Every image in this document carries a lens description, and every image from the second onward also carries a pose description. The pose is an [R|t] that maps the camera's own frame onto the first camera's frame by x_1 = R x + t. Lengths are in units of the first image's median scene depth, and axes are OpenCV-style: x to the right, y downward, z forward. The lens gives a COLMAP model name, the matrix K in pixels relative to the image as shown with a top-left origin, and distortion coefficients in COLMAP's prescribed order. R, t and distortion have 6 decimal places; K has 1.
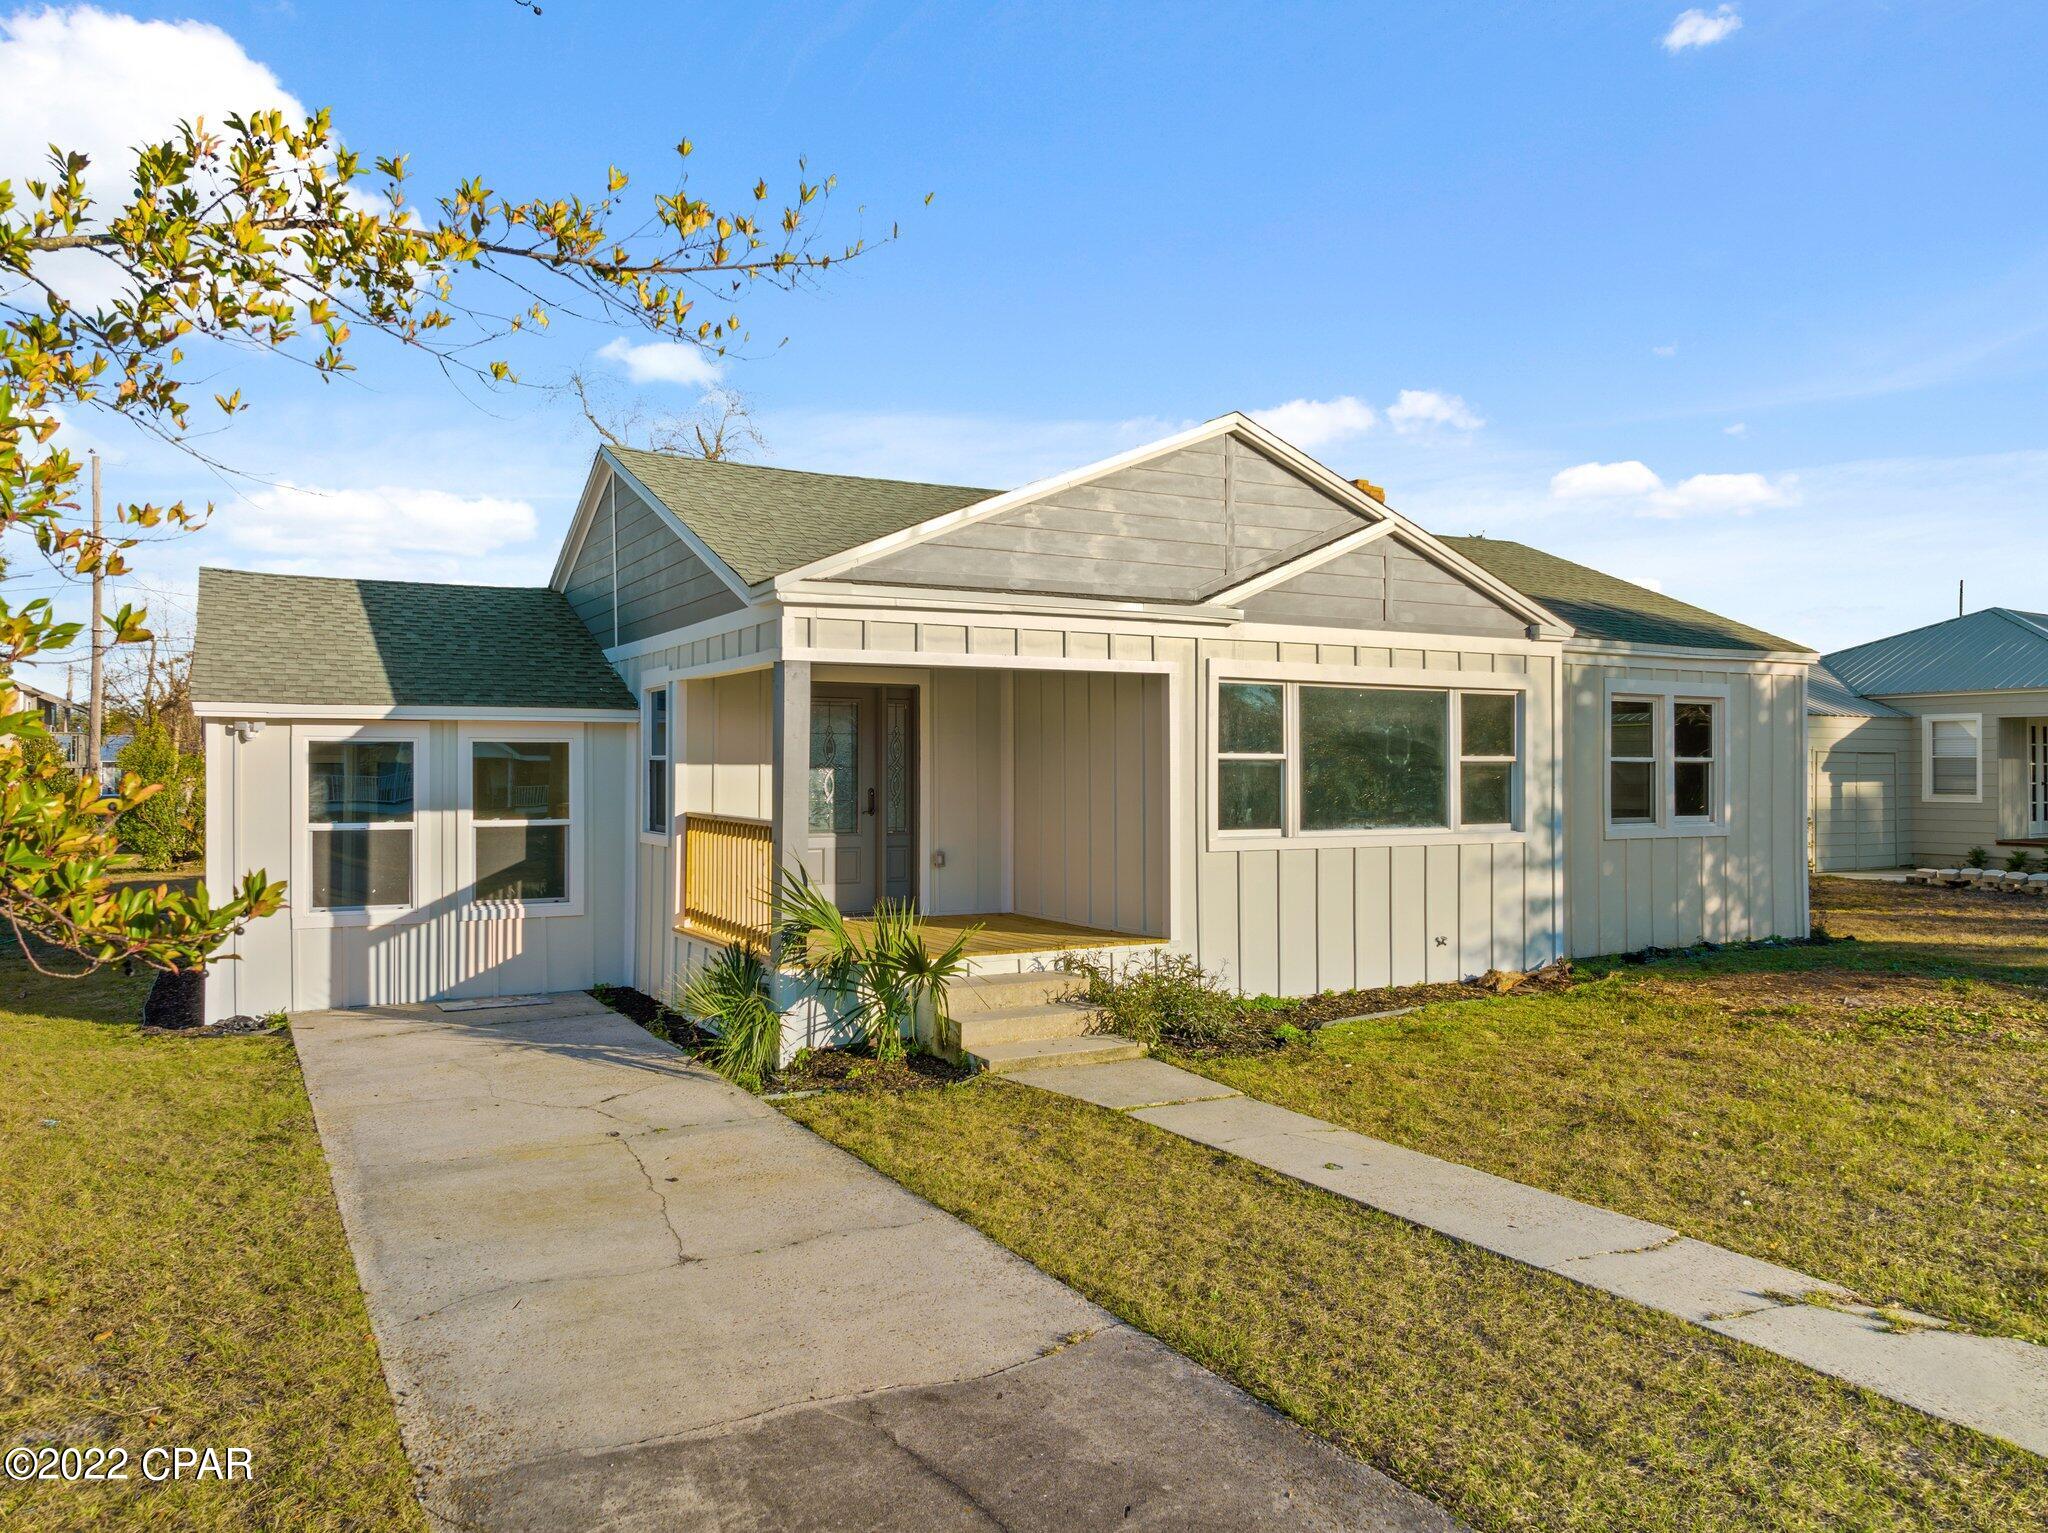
lens RADIAL K [[1468.1, 0, 1024.0], [0, 1468.1, 766.5], [0, 0, 1]] dist [-0.029786, -0.001178]
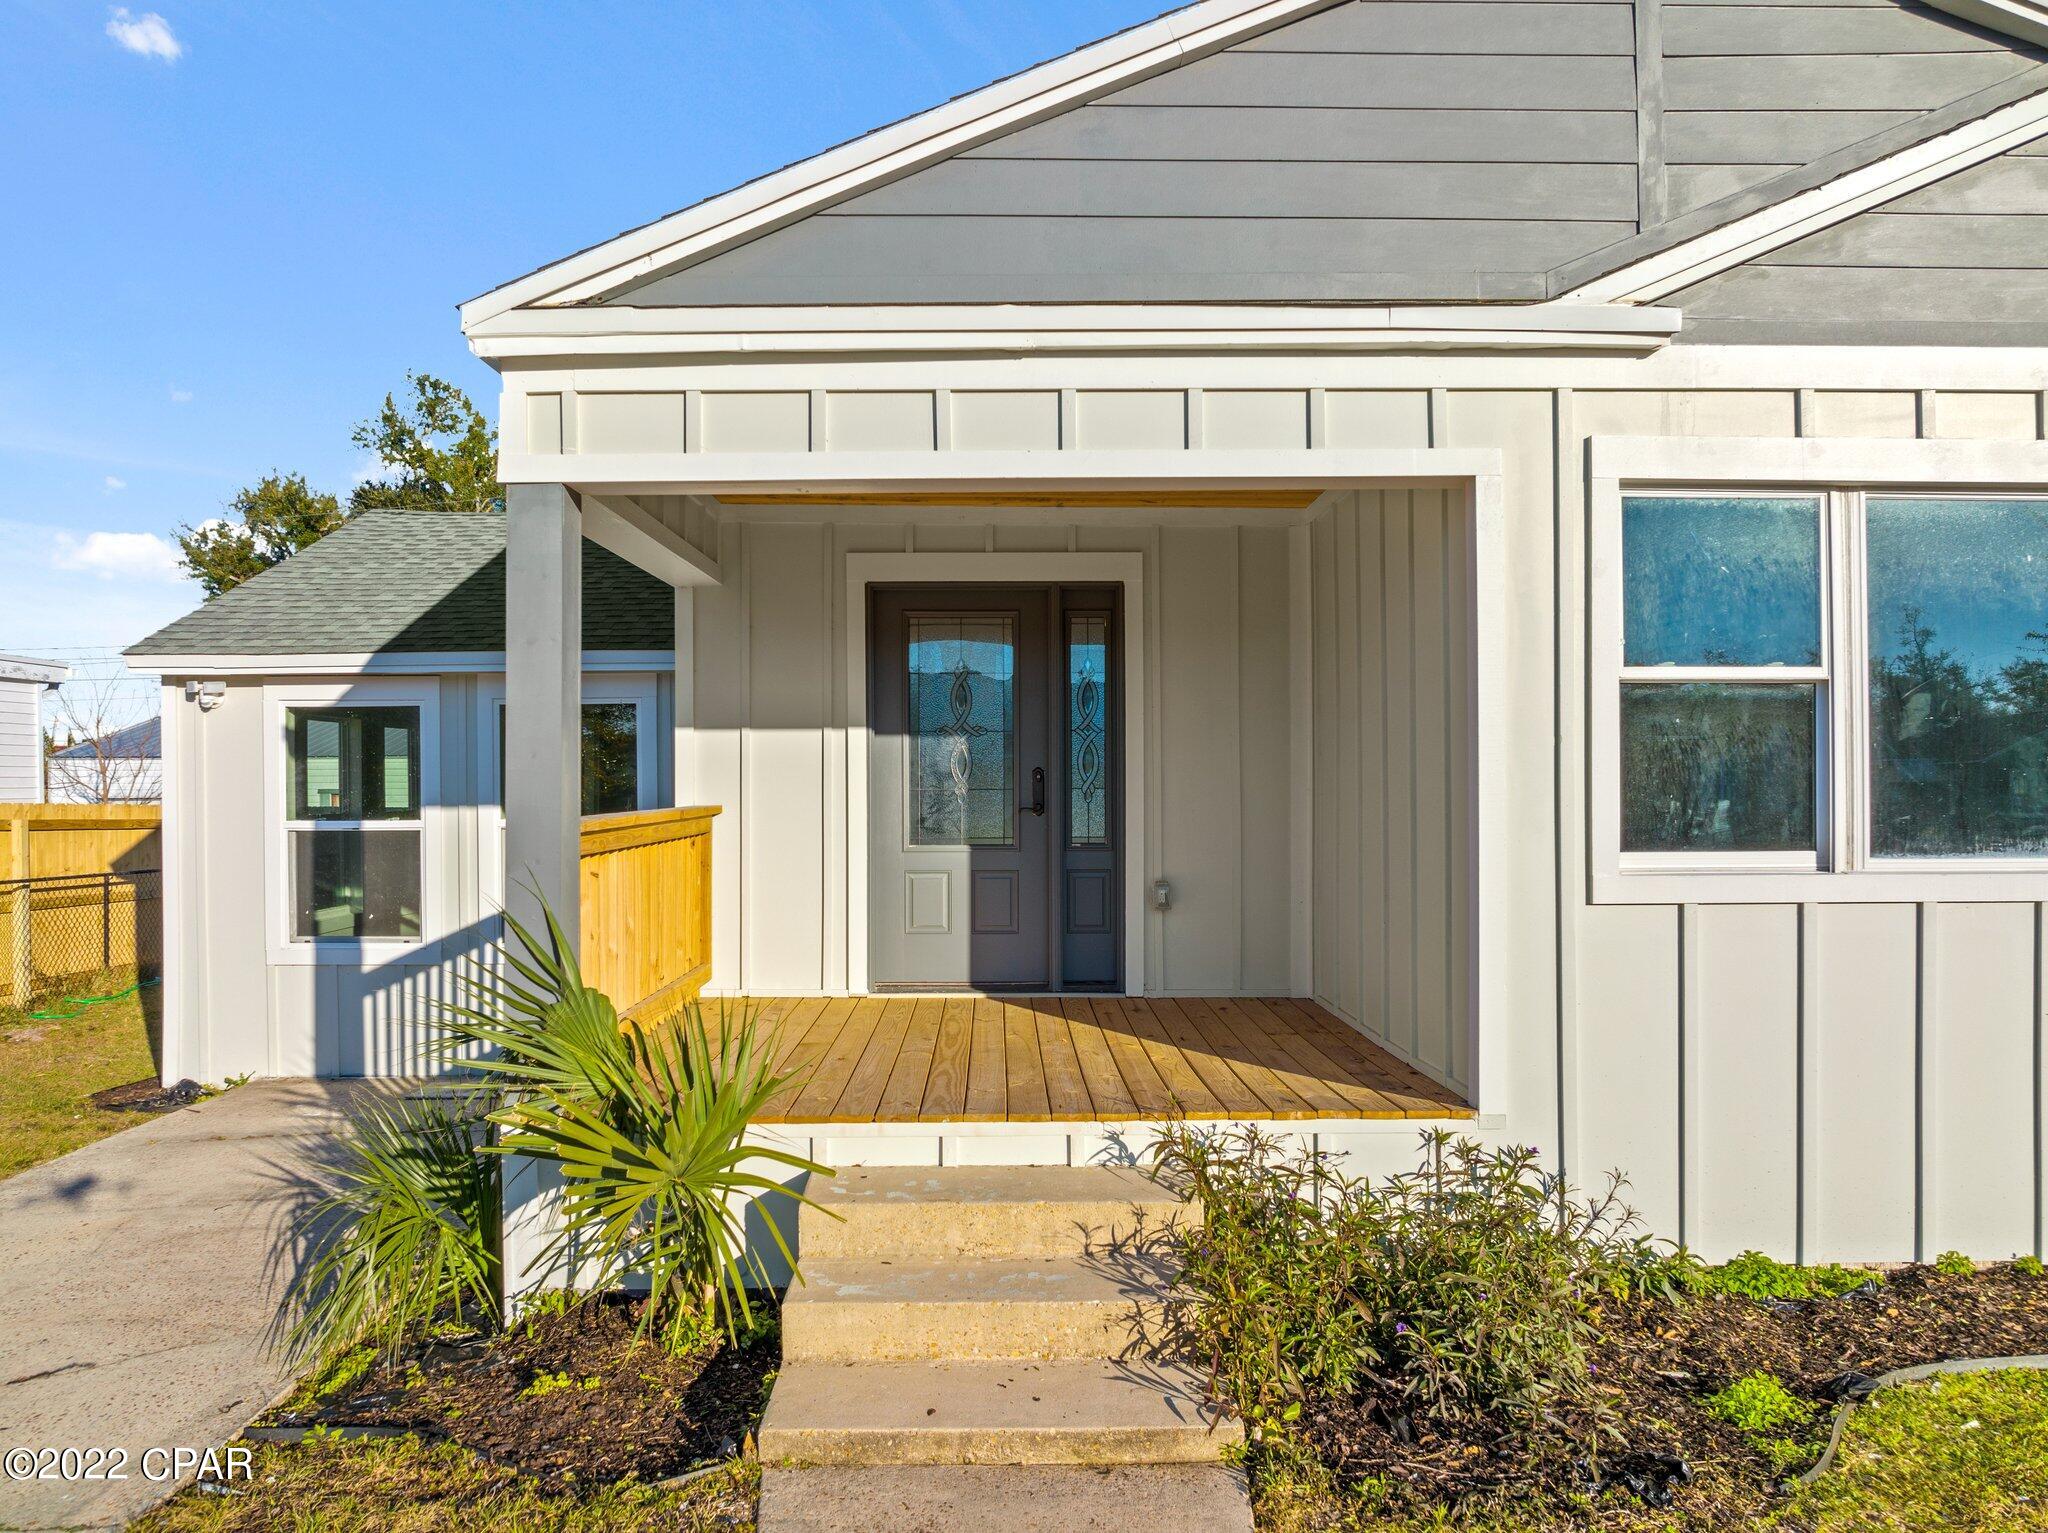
lens RADIAL K [[1474.4, 0, 1021.6], [0, 1474.4, 794.7], [0, 0, 1]] dist [-0.028879, -0.003204]
pose [[0.880004, -0.000791, -0.474965, 0.171512], [0.007086, 0.999909, 0.011463, 0.020230], [0.474913, -0.013453, 0.879930, 0.528339]]
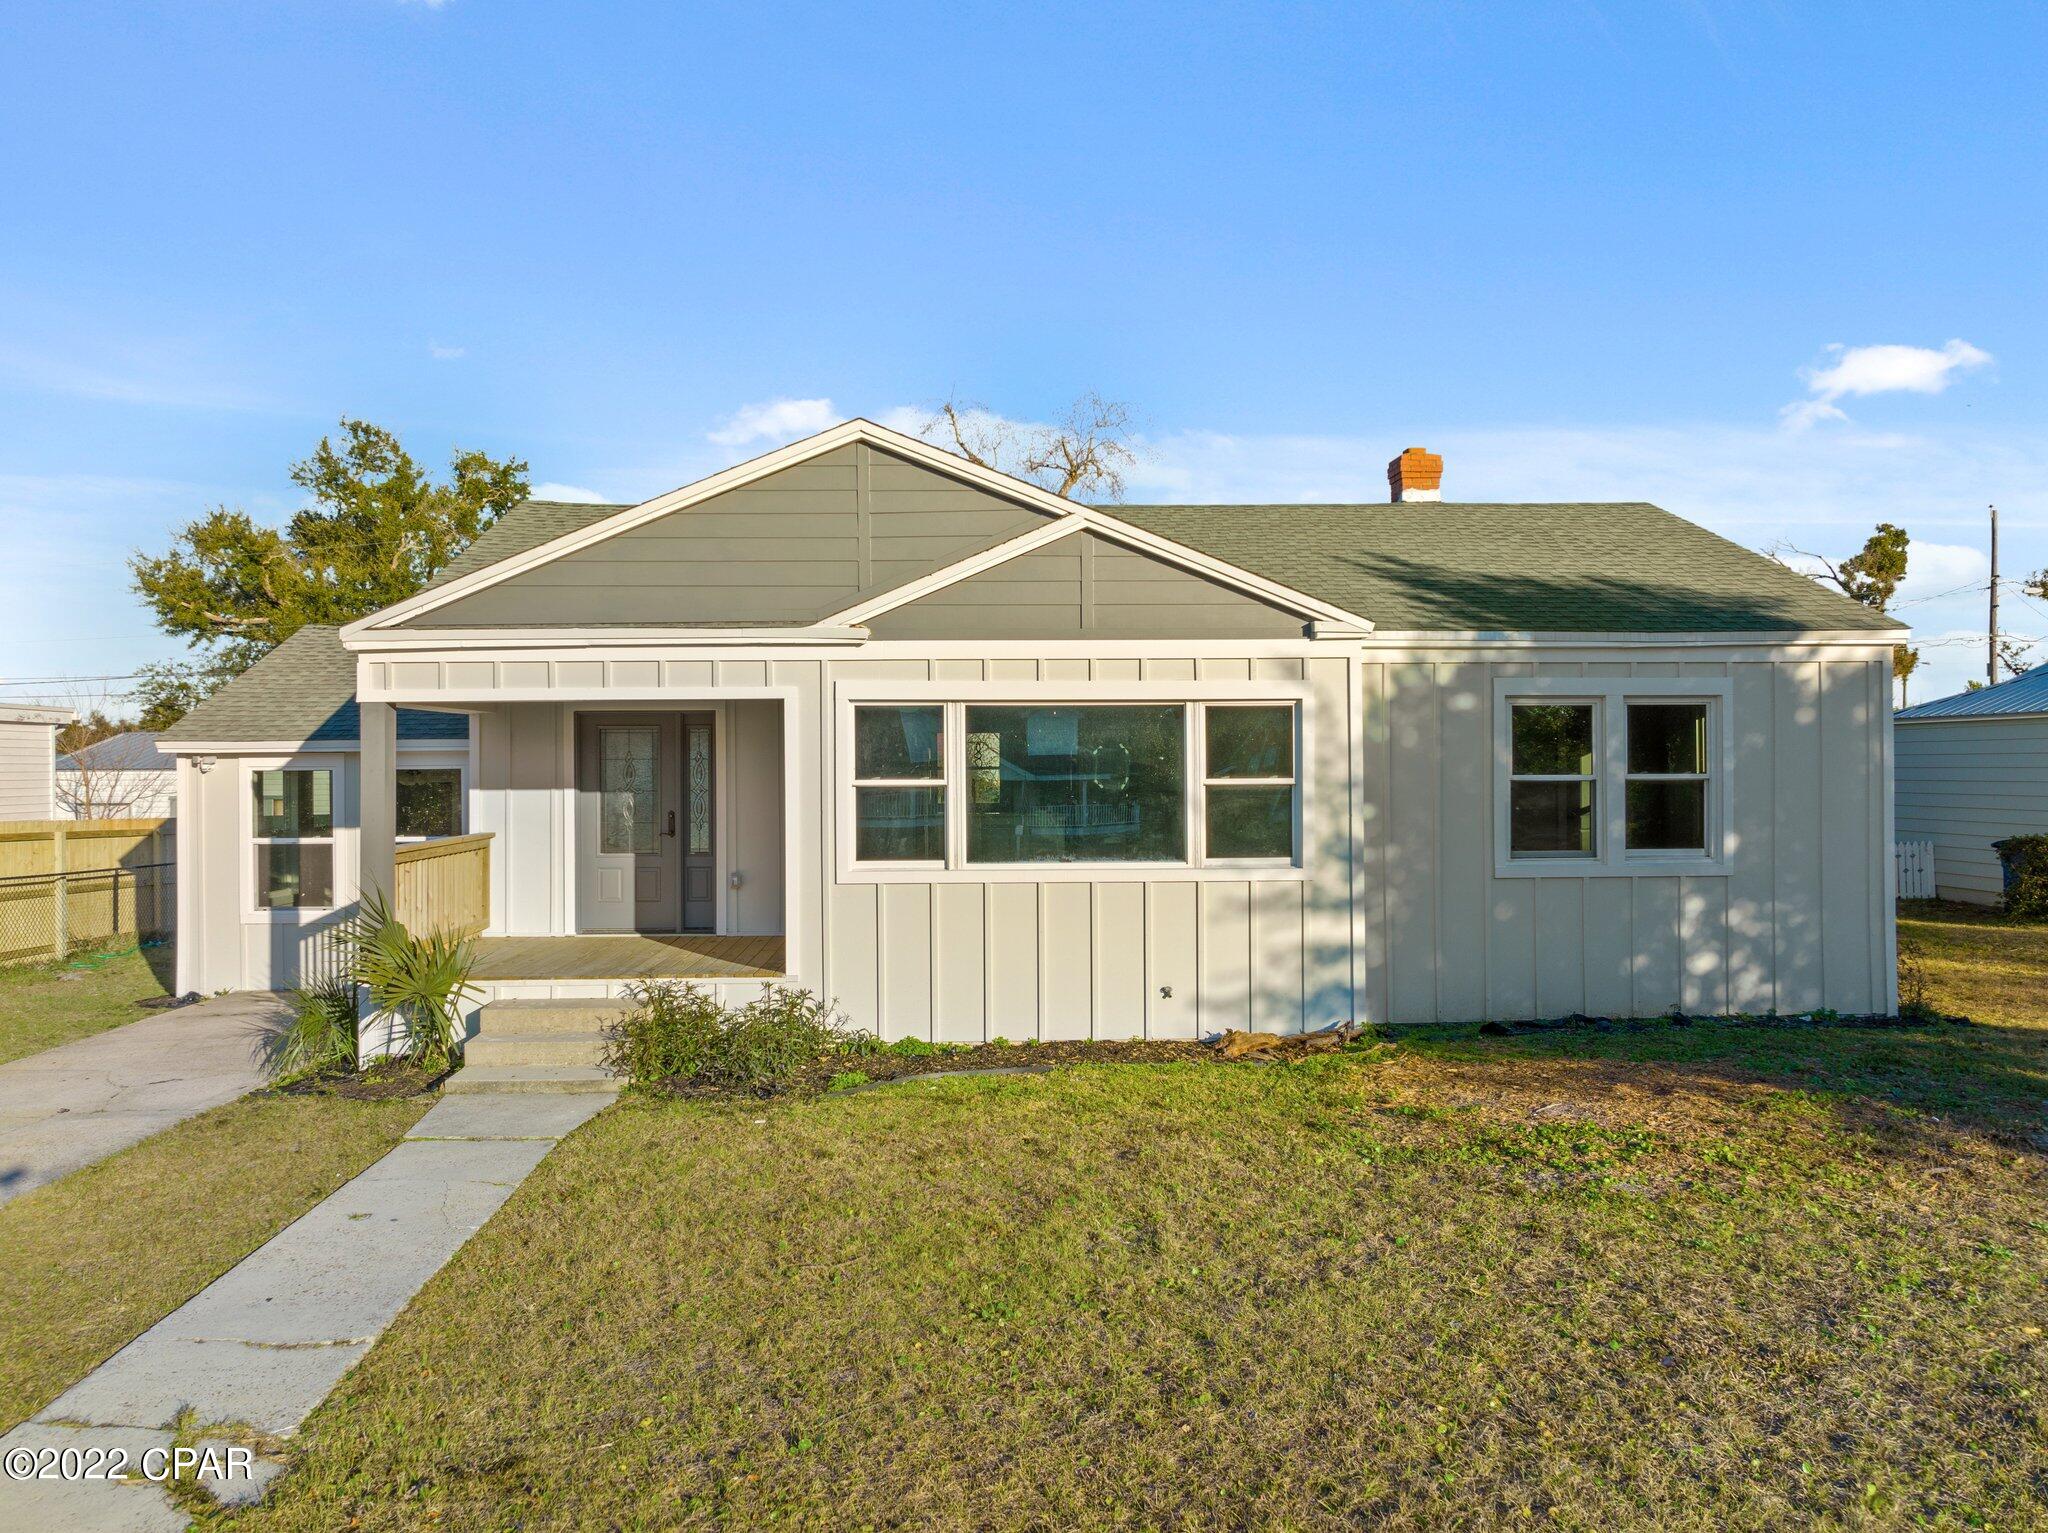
lens RADIAL K [[1461.6, 0, 1024.0], [0, 1461.6, 766.5], [0, 0, 1]] dist [-0.034789, 0.002996]
pose [[0.898411, -0.006964, -0.439100, 0.617871], [0.008540, 0.999962, 0.001614, -0.017550], [0.439072, -0.005199, 0.898437, 0.189629]]
